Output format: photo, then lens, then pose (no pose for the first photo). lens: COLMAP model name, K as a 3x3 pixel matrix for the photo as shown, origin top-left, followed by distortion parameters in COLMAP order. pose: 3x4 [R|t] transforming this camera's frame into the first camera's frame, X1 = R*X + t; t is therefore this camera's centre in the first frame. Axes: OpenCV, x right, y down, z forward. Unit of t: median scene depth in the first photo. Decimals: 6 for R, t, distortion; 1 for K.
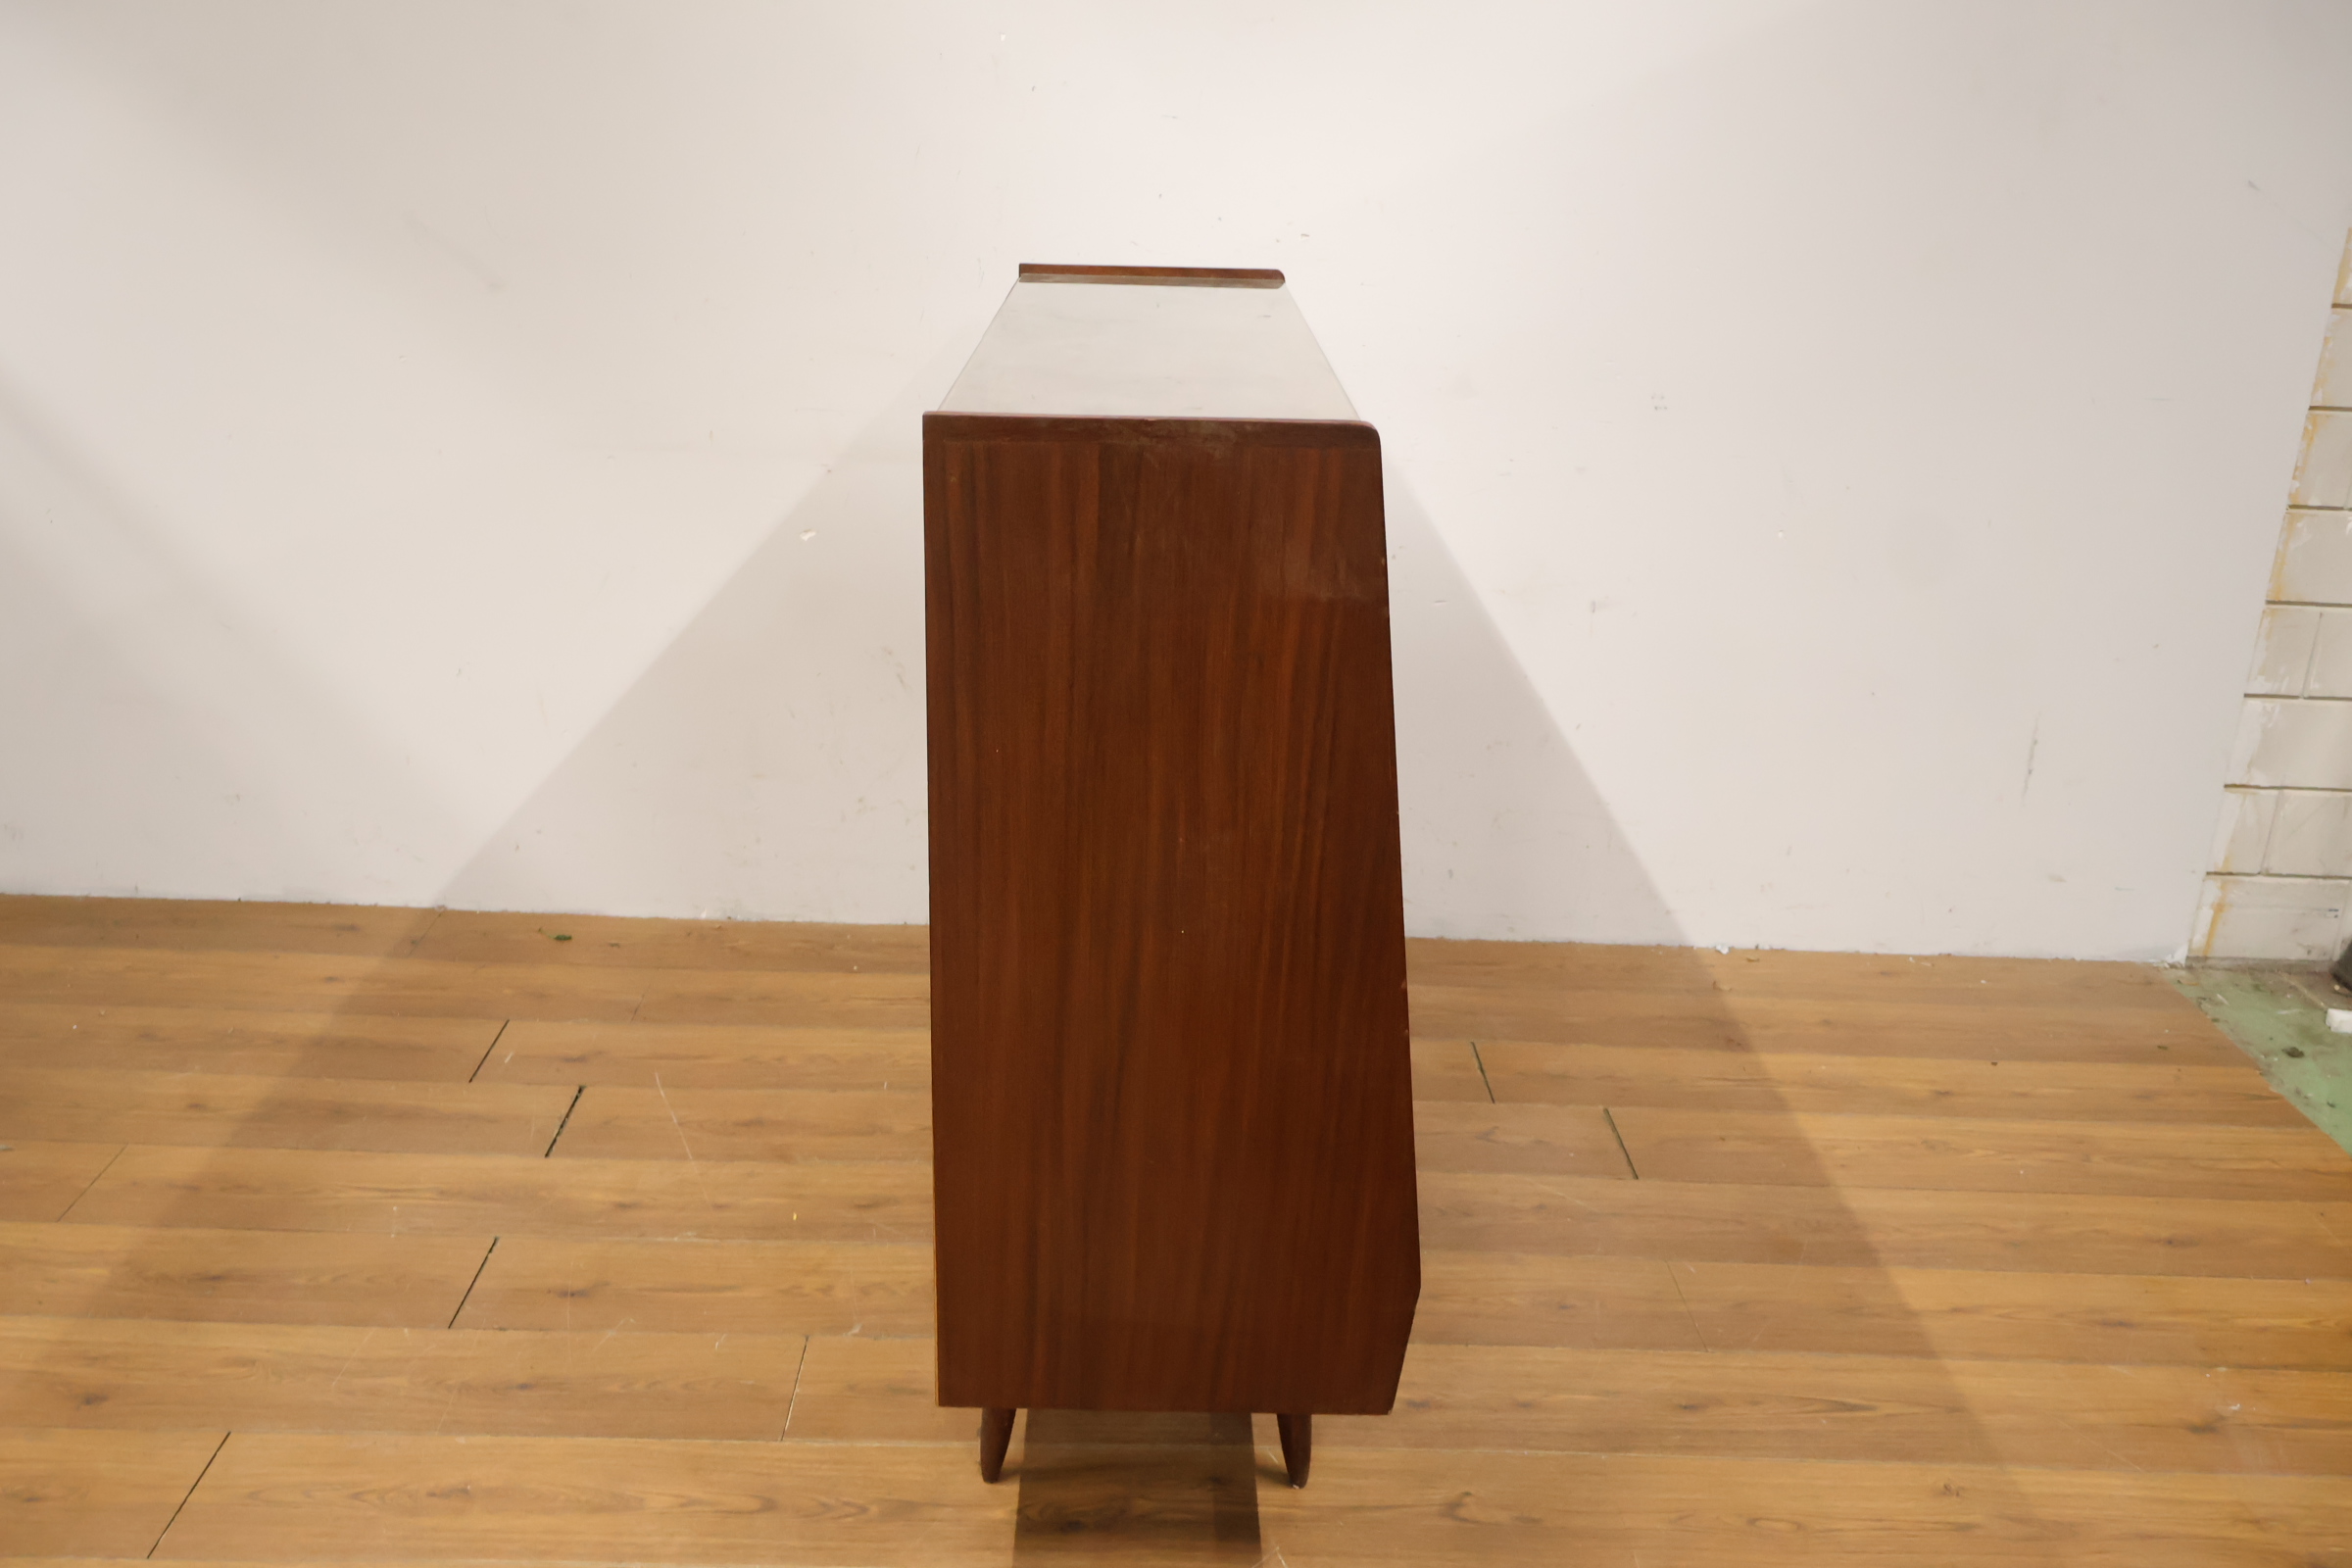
lens RADIAL K [[2180.1, 0, 1172.9], [0, 2180.1, 790.2], [0, 0, 1]] dist [0.012236, 0.001622]
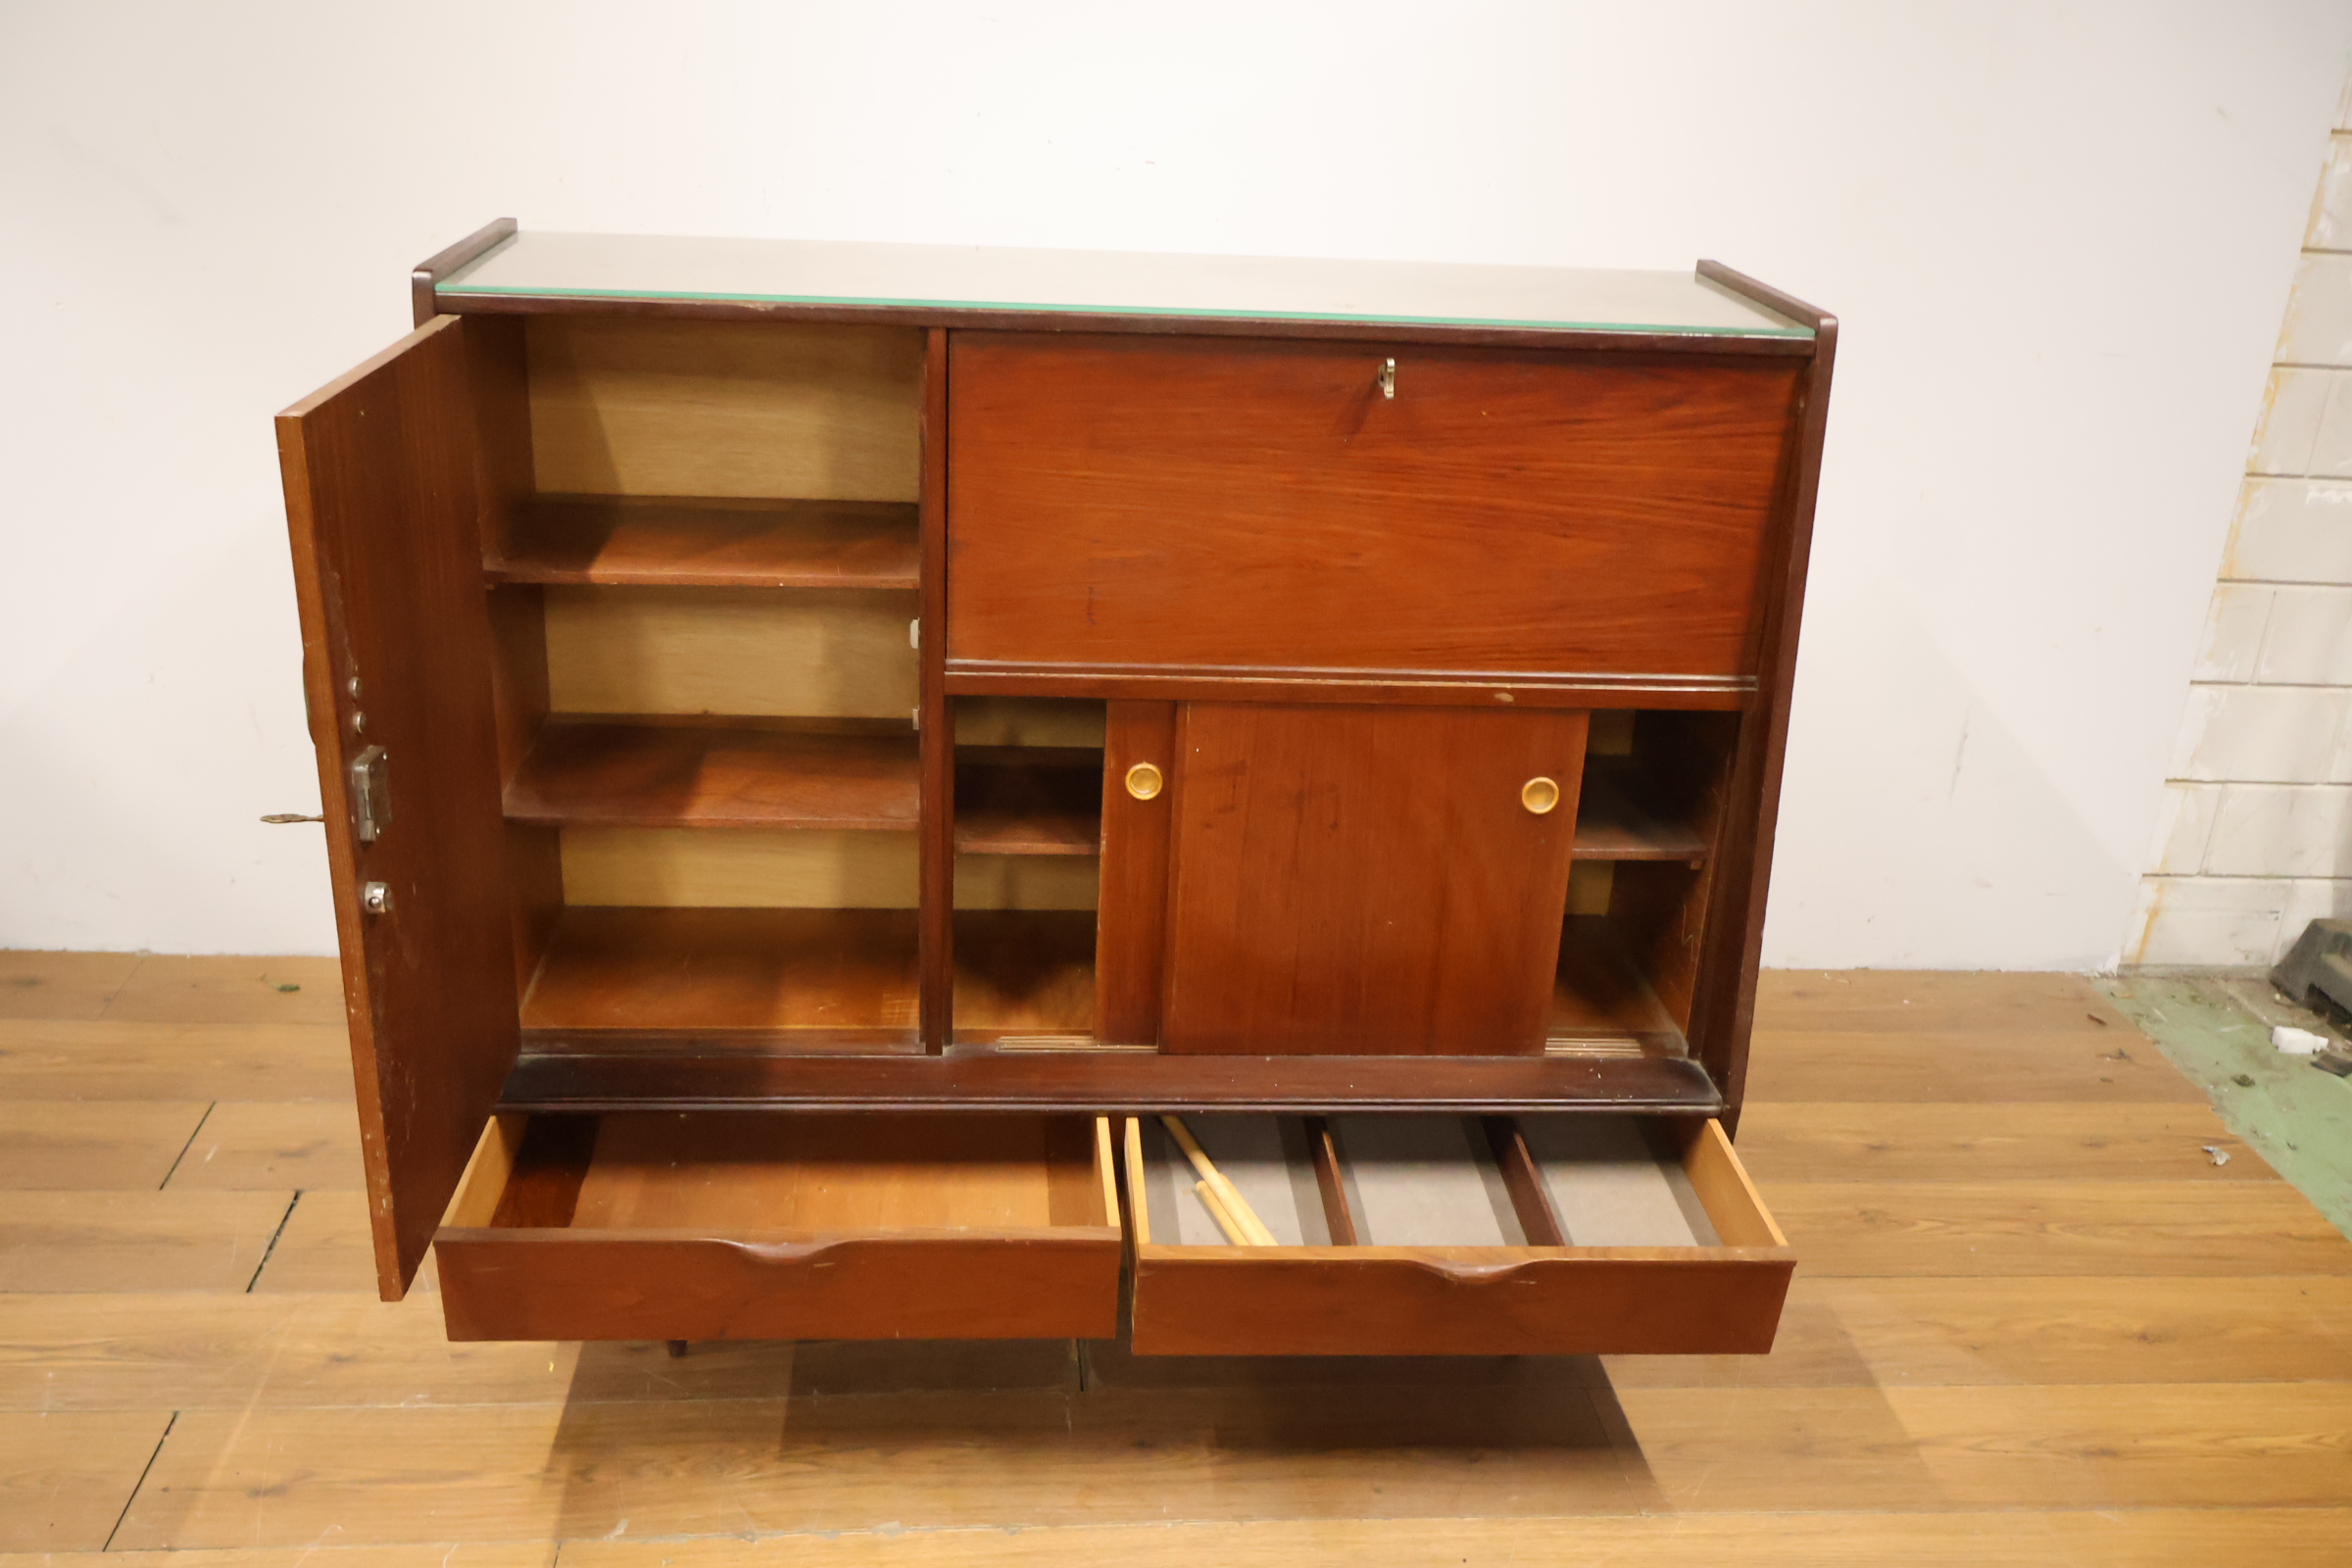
lens RADIAL K [[2163.0, 0, 1162.6], [0, 2163.0, 796.9], [0, 0, 1]] dist [0.015984, -0.015737]
pose [[0.997494, -0.013388, 0.069467, 0.003508], [0.009751, 0.998577, 0.052437, -0.052186], [-0.070070, -0.051628, 0.996205, 0.147590]]
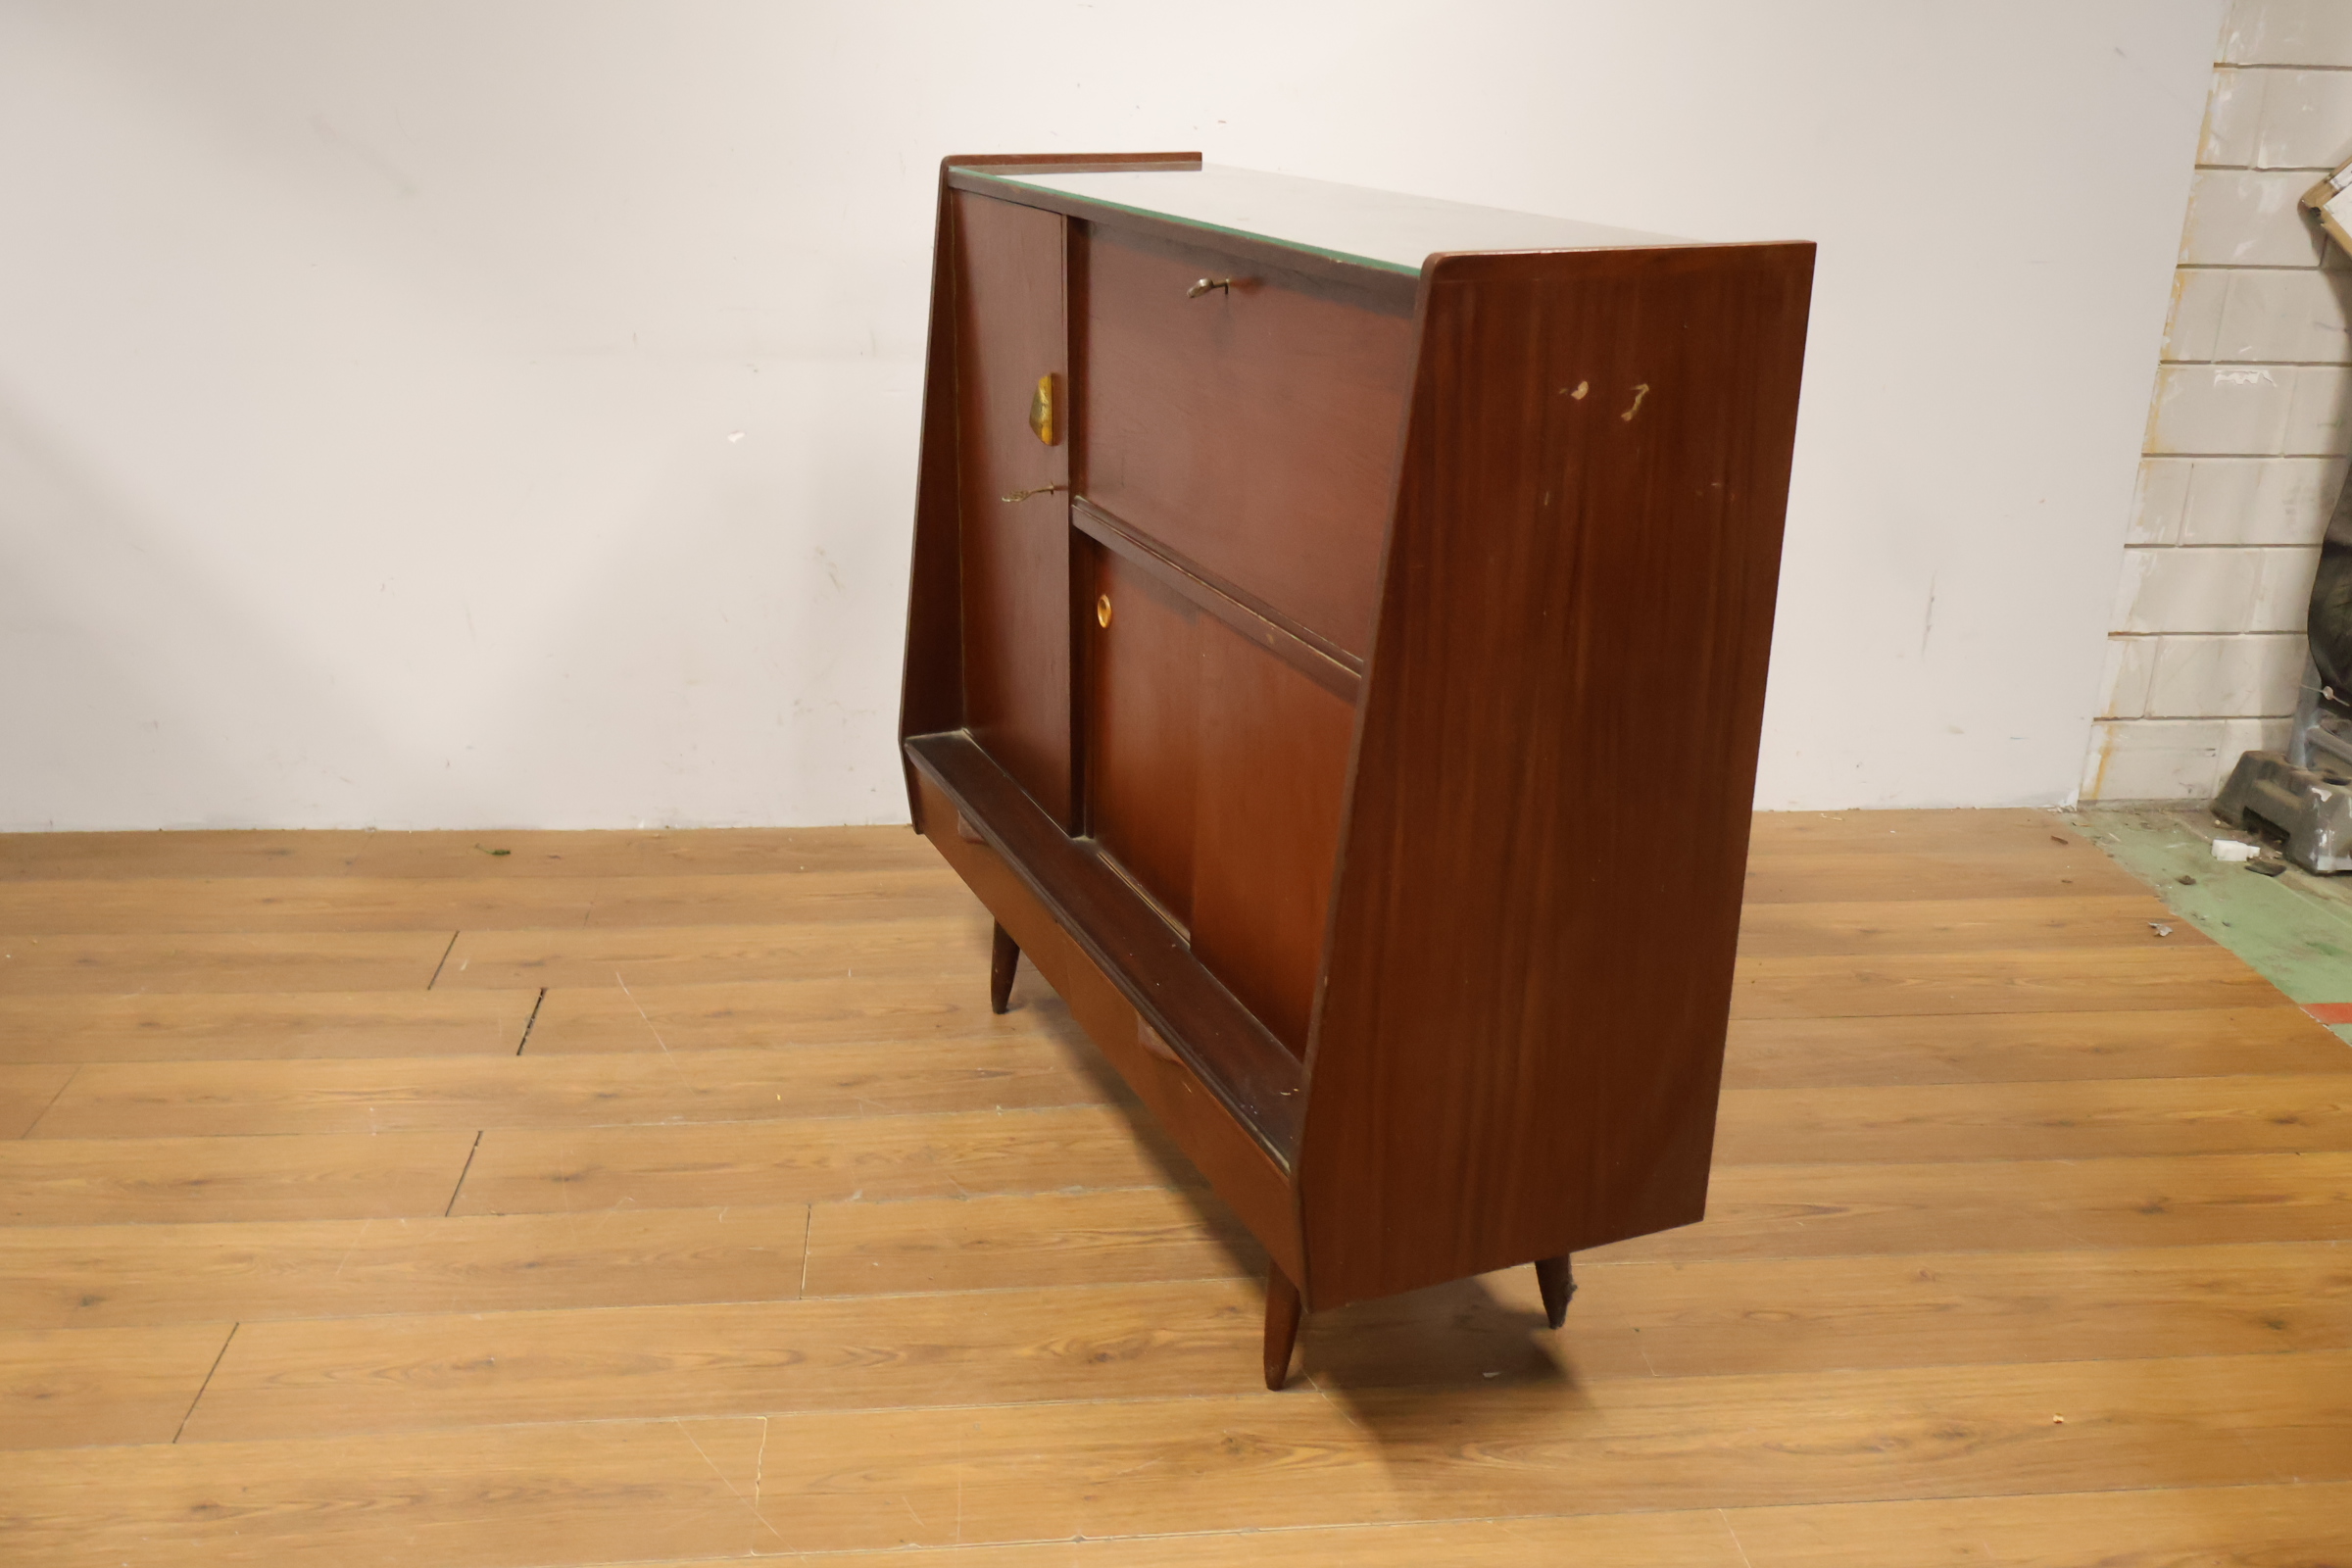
lens RADIAL K [[2174.3, 0, 1178.2], [0, 2174.3, 773.2], [0, 0, 1]] dist [0.005605, 0.012447]
pose [[0.996212, -0.044863, 0.074493, -0.049068], [0.044093, 0.998956, 0.011955, 0.036344], [-0.074951, -0.008625, 0.997150, -0.008569]]
